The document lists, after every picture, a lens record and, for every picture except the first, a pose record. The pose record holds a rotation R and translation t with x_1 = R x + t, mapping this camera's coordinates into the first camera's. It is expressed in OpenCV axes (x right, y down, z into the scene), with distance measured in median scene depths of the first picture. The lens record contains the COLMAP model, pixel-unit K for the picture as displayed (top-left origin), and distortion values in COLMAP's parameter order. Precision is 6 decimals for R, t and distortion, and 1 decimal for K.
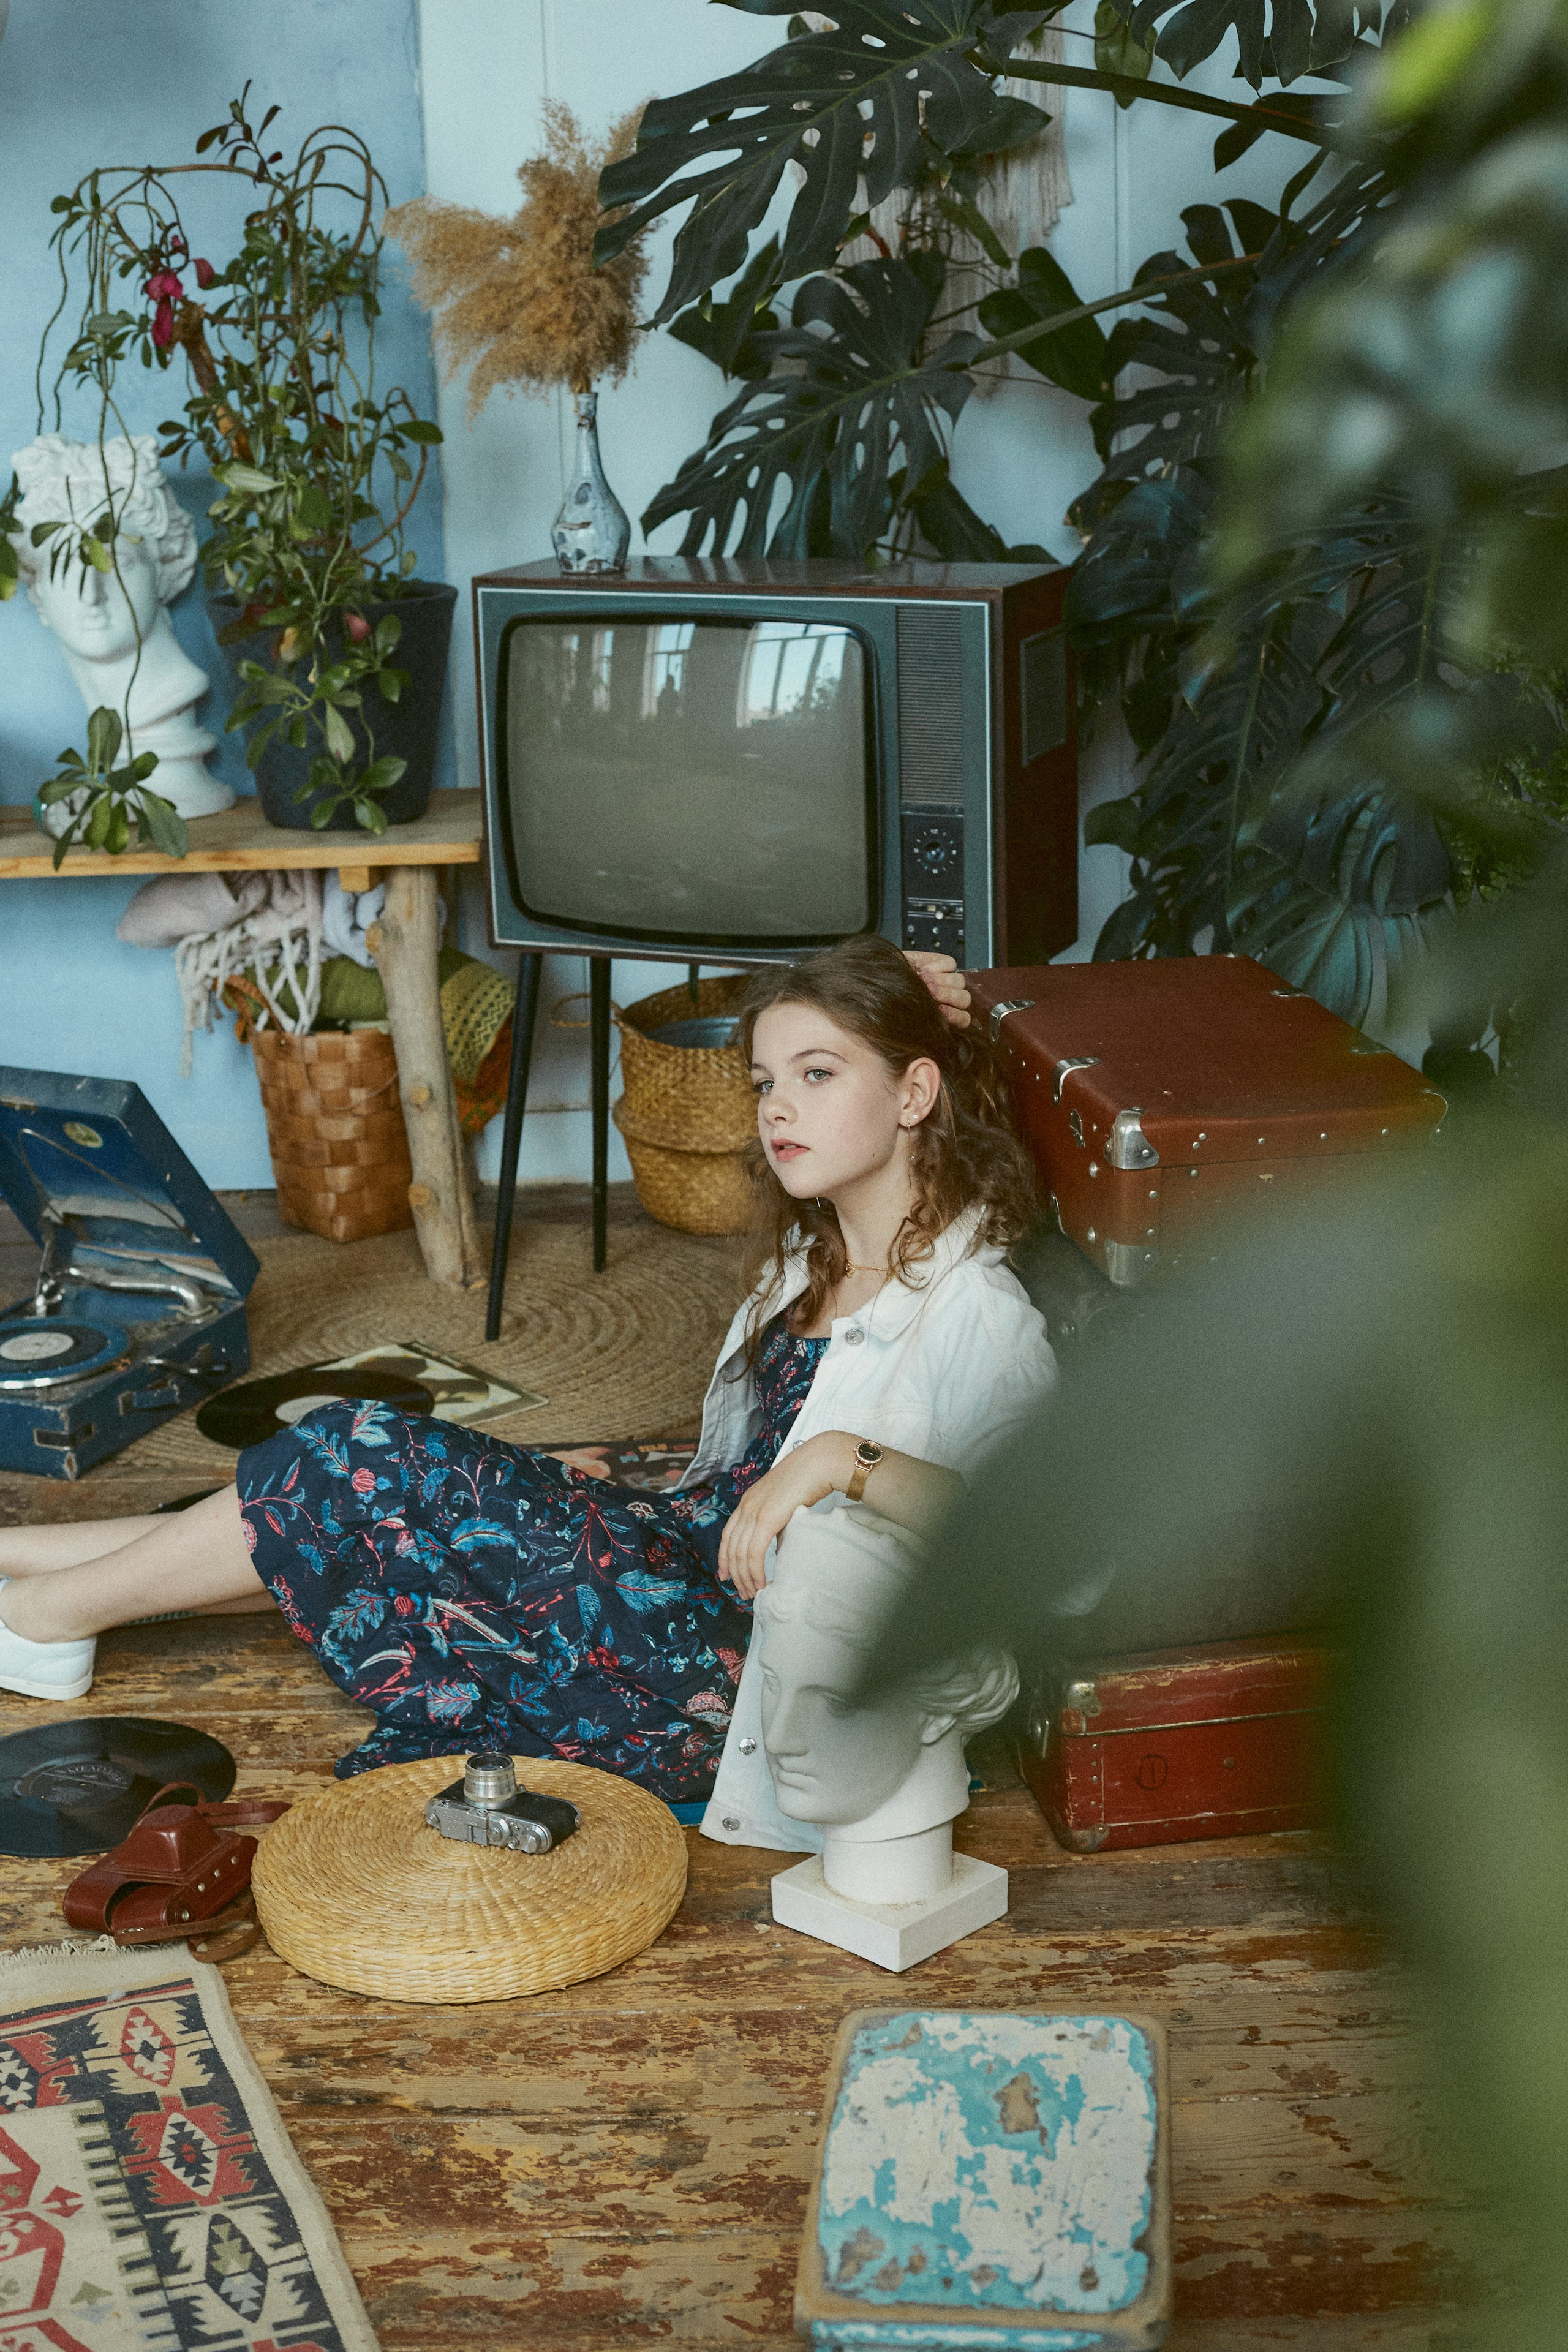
lens RADIAL K [[3425.0, 0, 773.9], [0, 3425.0, 1186.0], [0, 0, 1]] dist [-0.145567, 0.140740]
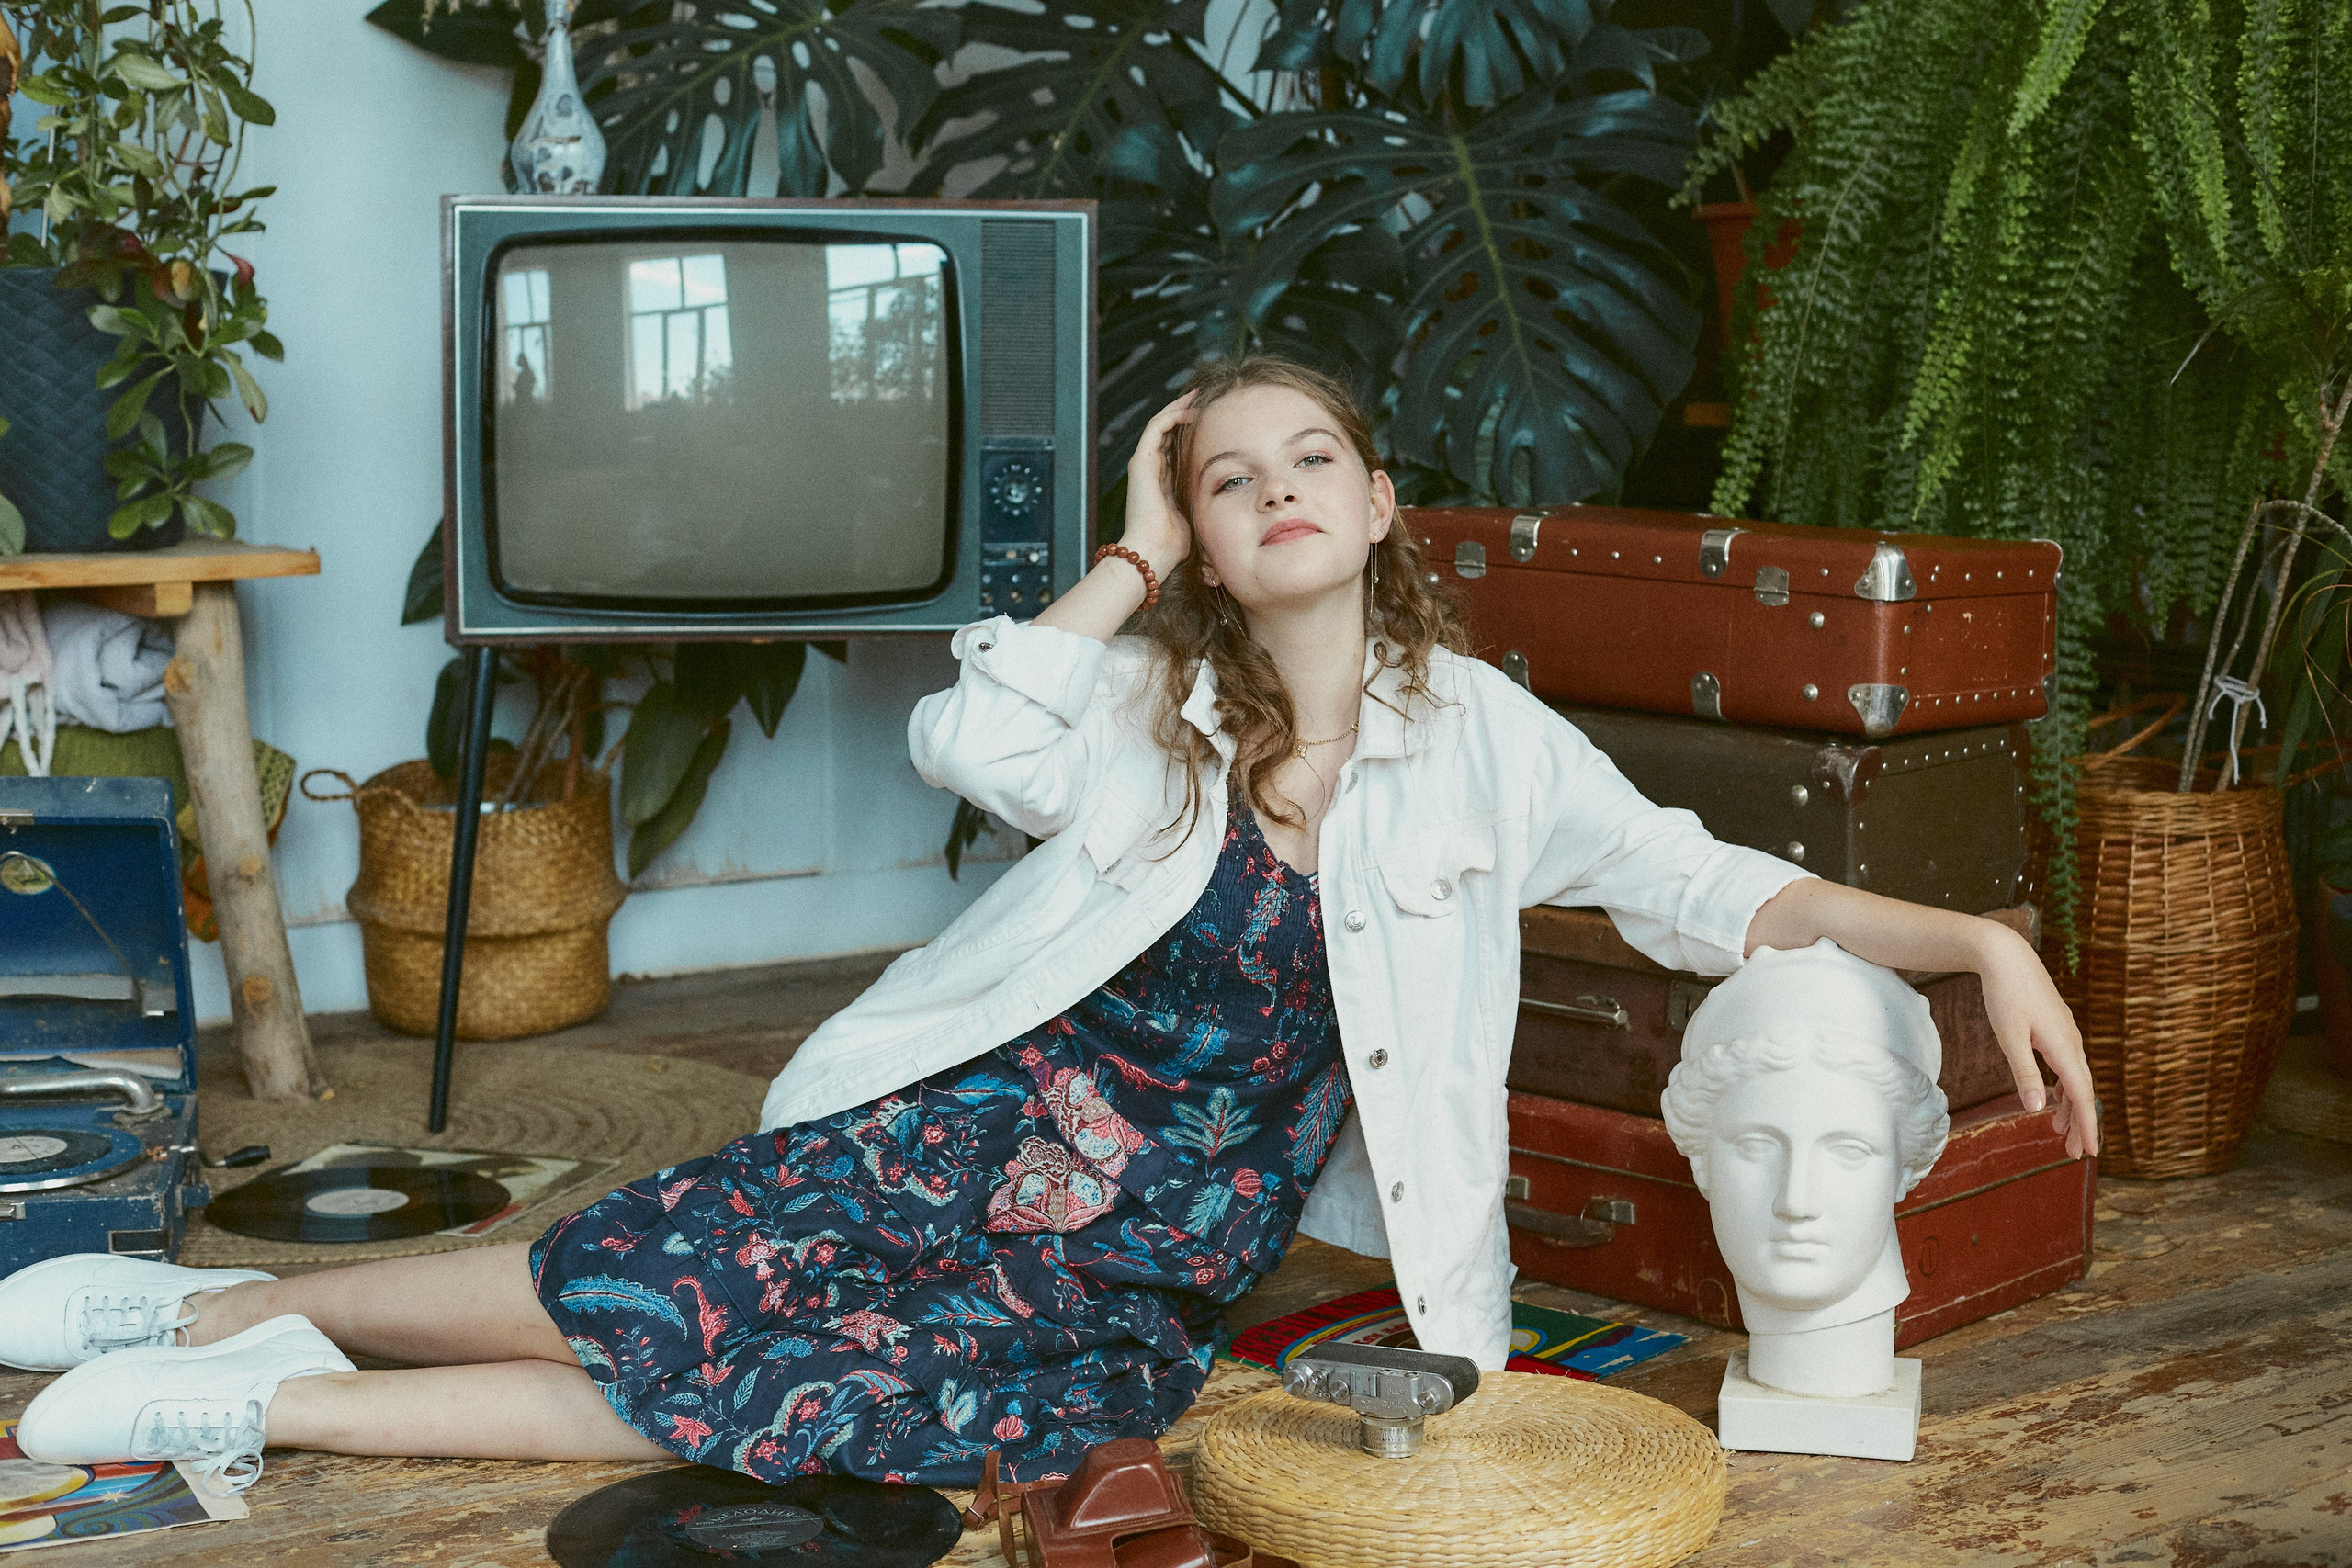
lens RADIAL K [[3419.3, 0, 1177.2], [0, 3419.3, 780.4], [0, 0, 1]] dist [-0.140865, 0.118315]
pose [[0.811590, -0.039319, 0.582903, -0.413536], [0.139928, 0.981775, -0.128600, 0.092689], [-0.567223, 0.185935, 0.802300, 0.235596]]
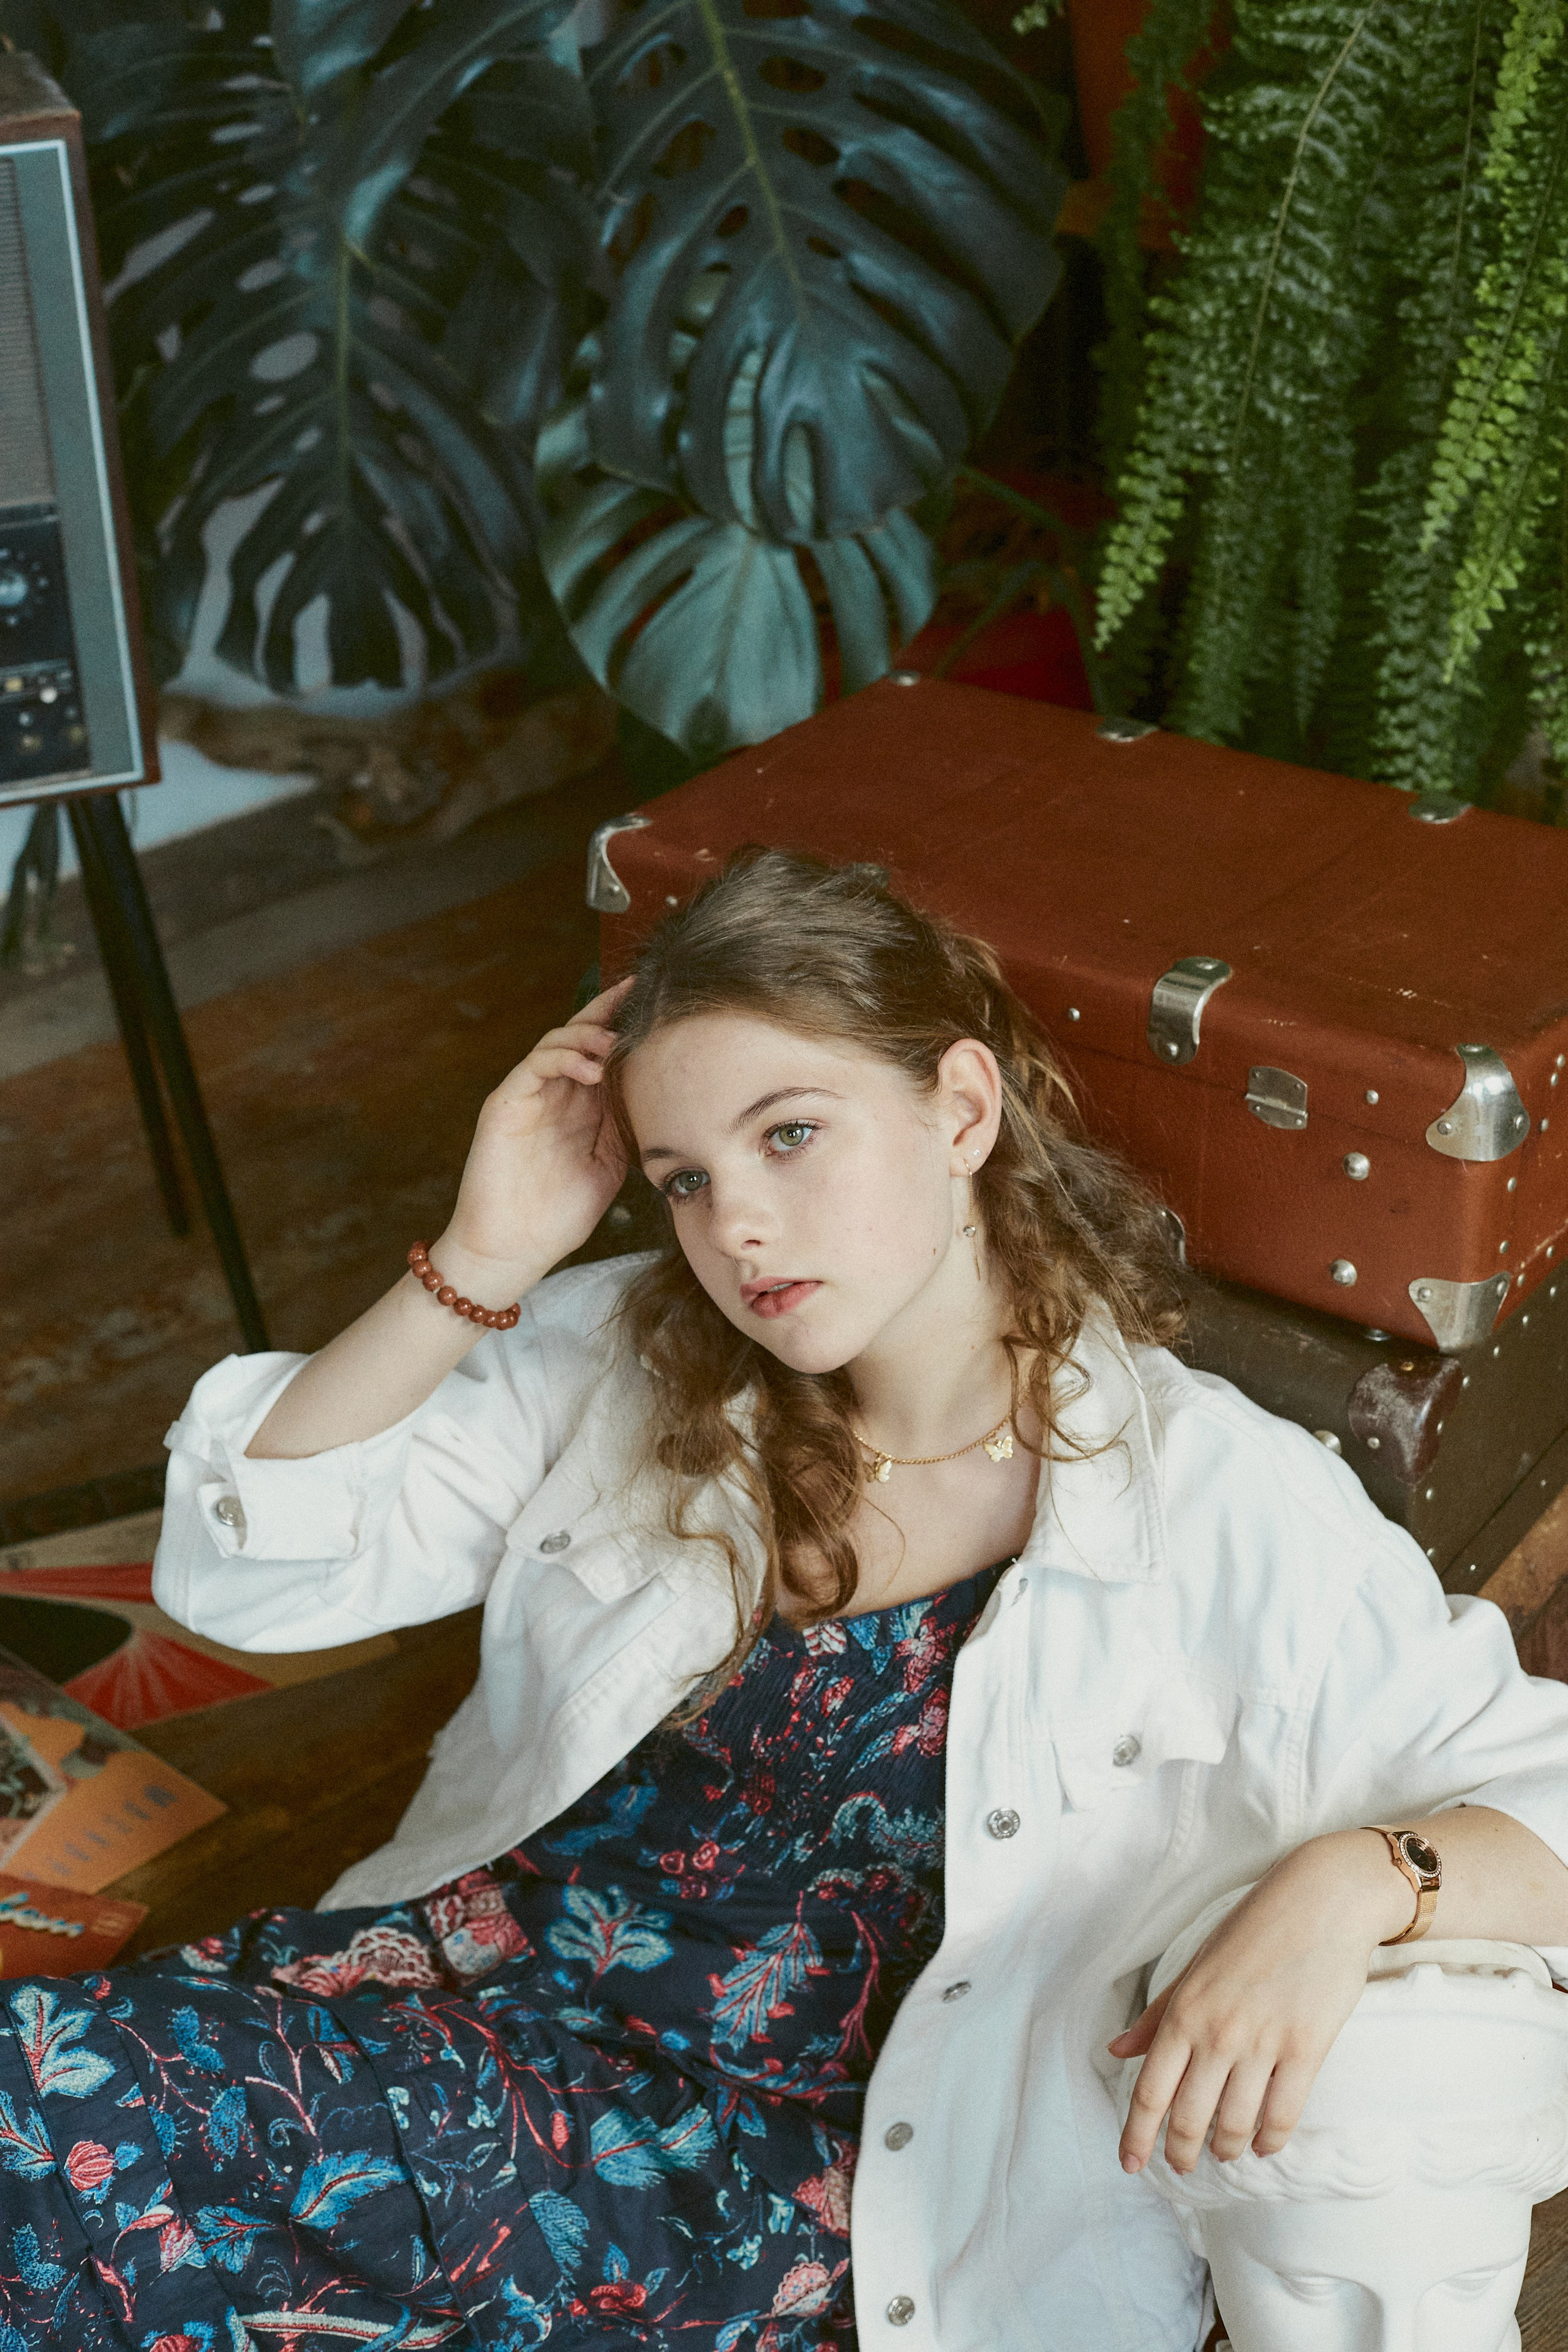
lens RADIAL K [[3364.1, 0, 777.6], [0, 3364.1, 1184.9], [0, 0, 1]] dist [-0.164626, 0.089556]
pose [[0.740902, -0.322533, 0.589098, -0.200070], [0.208790, 0.944290, 0.254409, -0.107774], [-0.638335, -0.065494, 0.766968, 0.439090]]
